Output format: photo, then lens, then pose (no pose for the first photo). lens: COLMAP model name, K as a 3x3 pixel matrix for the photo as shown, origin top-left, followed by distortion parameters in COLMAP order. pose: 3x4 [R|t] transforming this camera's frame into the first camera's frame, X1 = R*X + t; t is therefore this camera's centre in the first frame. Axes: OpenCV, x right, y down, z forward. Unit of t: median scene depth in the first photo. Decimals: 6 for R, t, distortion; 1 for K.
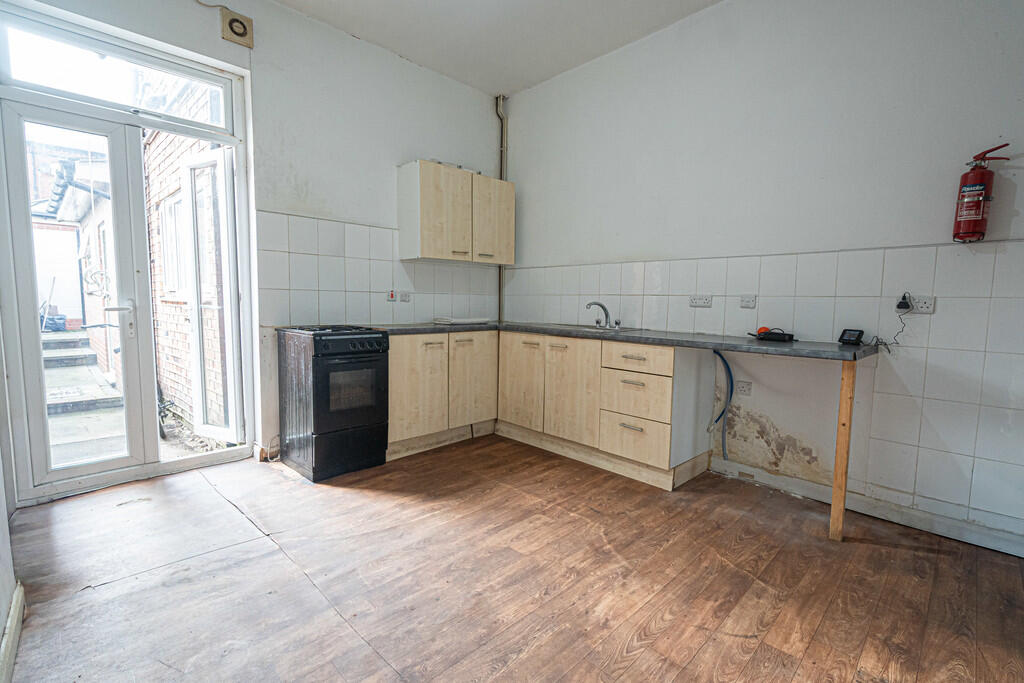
lens RADIAL K [[466.6, 0, 510.0], [0, 466.6, 342.4], [0, 0, 1]] dist [-0.004053, 0.000574]
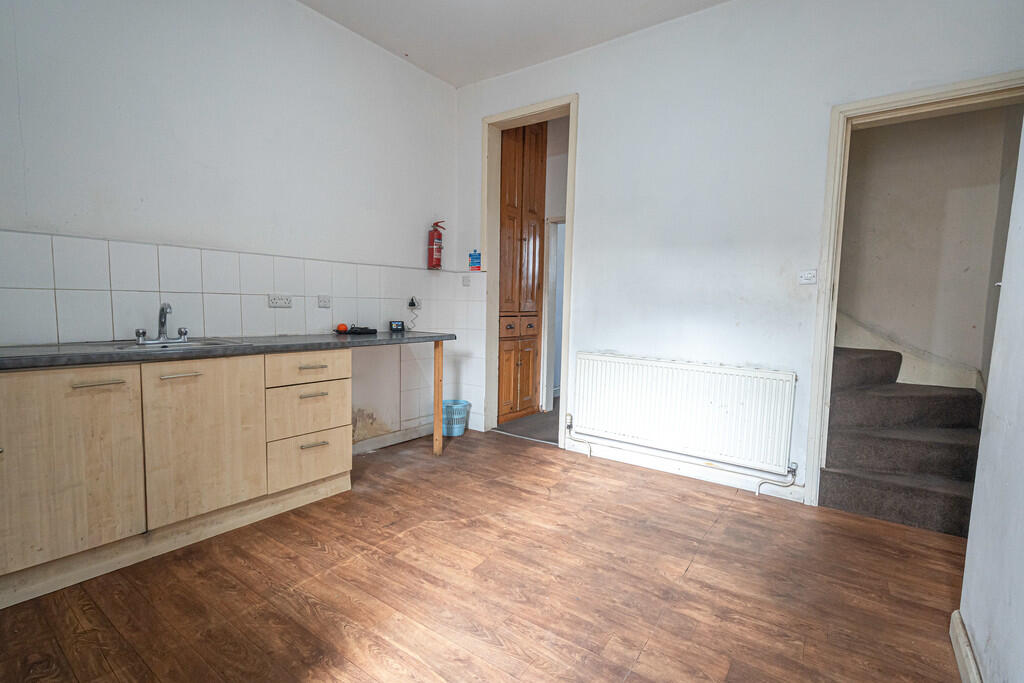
lens RADIAL K [[466.6, 0, 511.1], [0, 466.6, 342.8], [0, 0, 1]] dist [-0.004053, 0.000574]
pose [[-0.172628, -0.100195, 0.979878, -0.740568], [0.067059, 0.991309, 0.113178, -0.098378], [-0.982702, 0.085247, -0.164409, 0.857413]]
